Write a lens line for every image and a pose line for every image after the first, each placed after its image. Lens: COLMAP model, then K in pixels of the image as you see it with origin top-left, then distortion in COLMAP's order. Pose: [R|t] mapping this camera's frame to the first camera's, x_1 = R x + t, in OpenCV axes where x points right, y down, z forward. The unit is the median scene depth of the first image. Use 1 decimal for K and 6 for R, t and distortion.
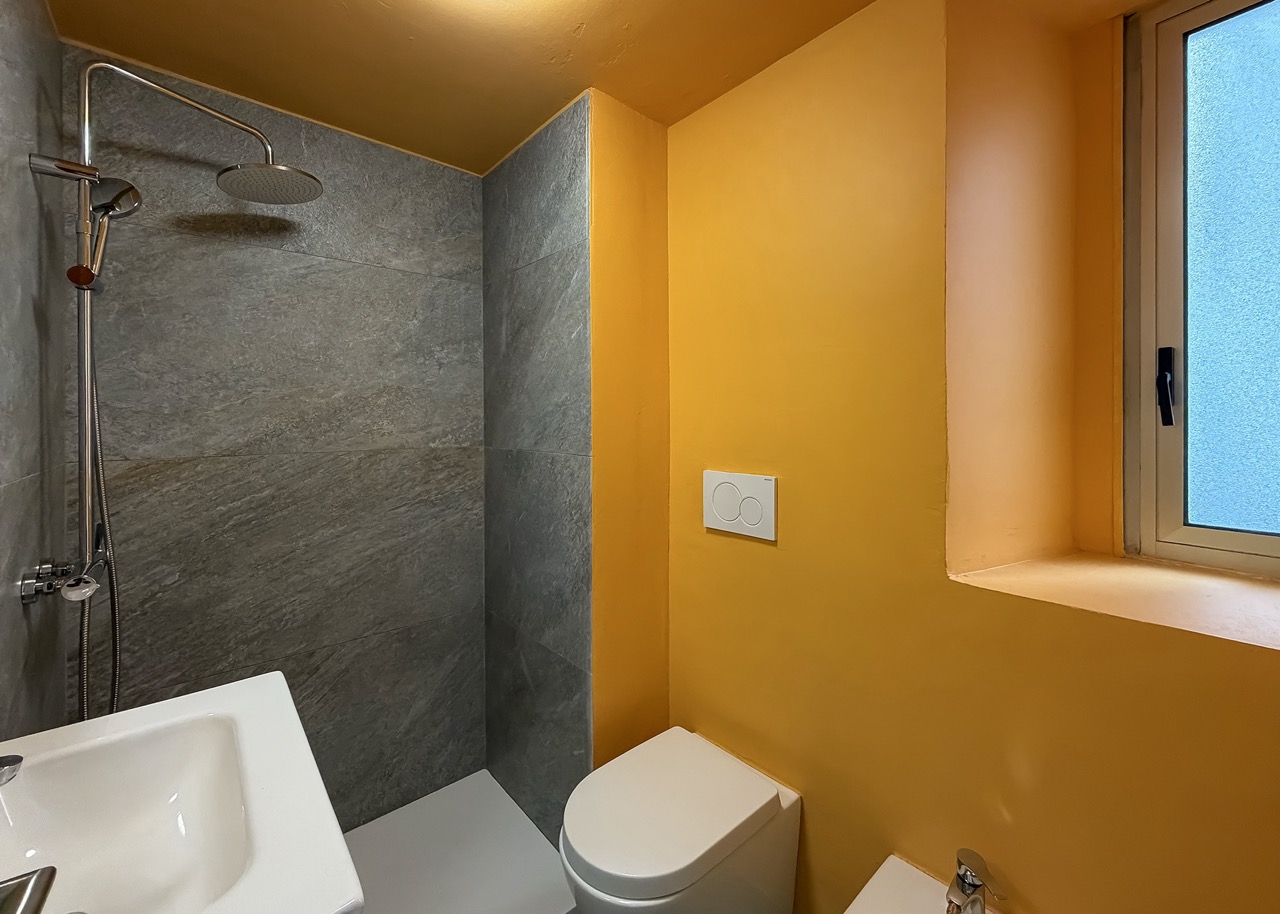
lens RADIAL K [[523.7, 0, 651.0], [0, 523.7, 408.0], [0, 0, 1]] dist [0.000643, -0.000248]
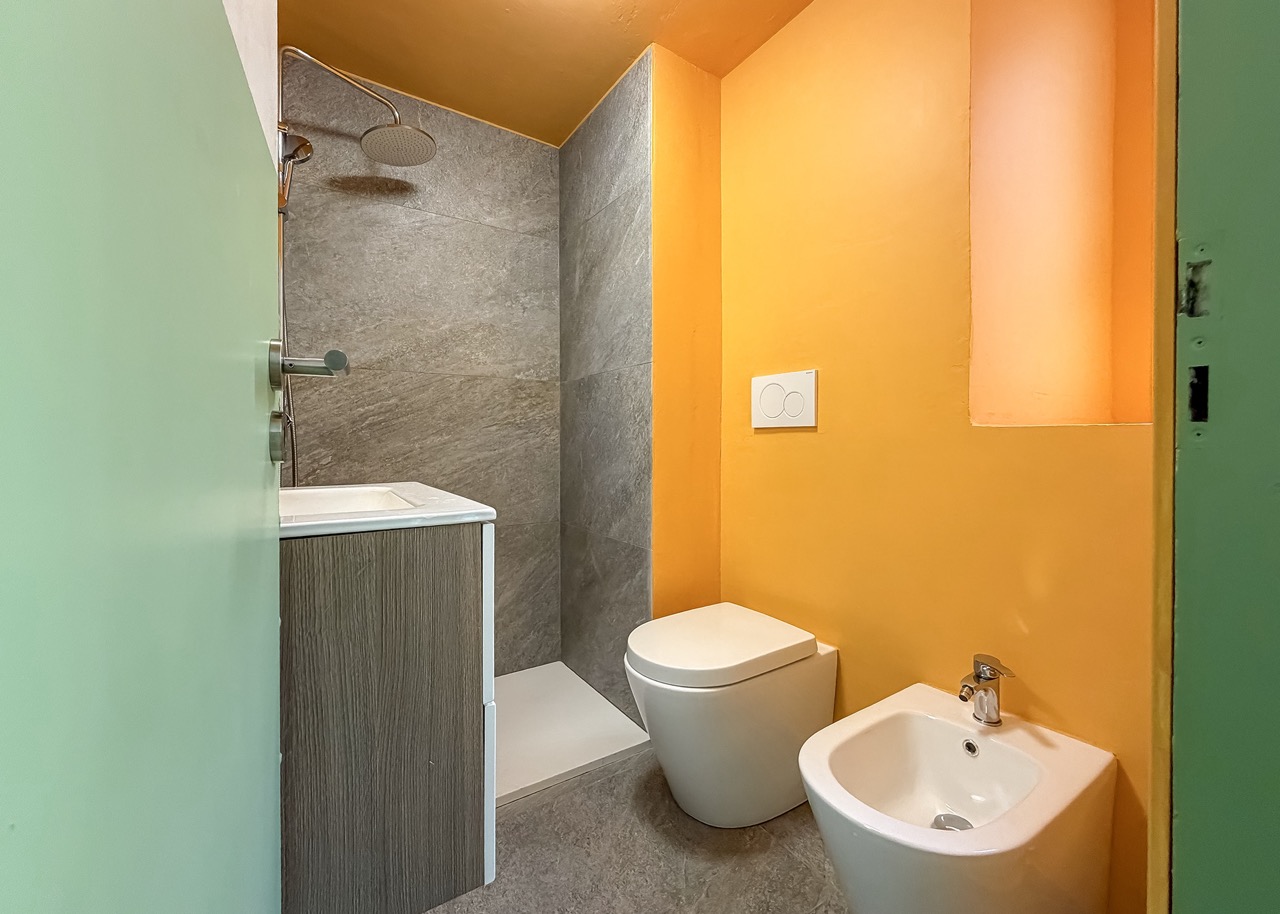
lens RADIAL K [[523.7, 0, 636.2], [0, 523.7, 447.9], [0, 0, 1]] dist [0.000643, -0.000248]
pose [[0.989102, 0.003482, -0.147189, 0.021507], [-0.003202, 0.999993, 0.002143, 0.266700], [0.147195, -0.001648, 0.989106, -0.143017]]
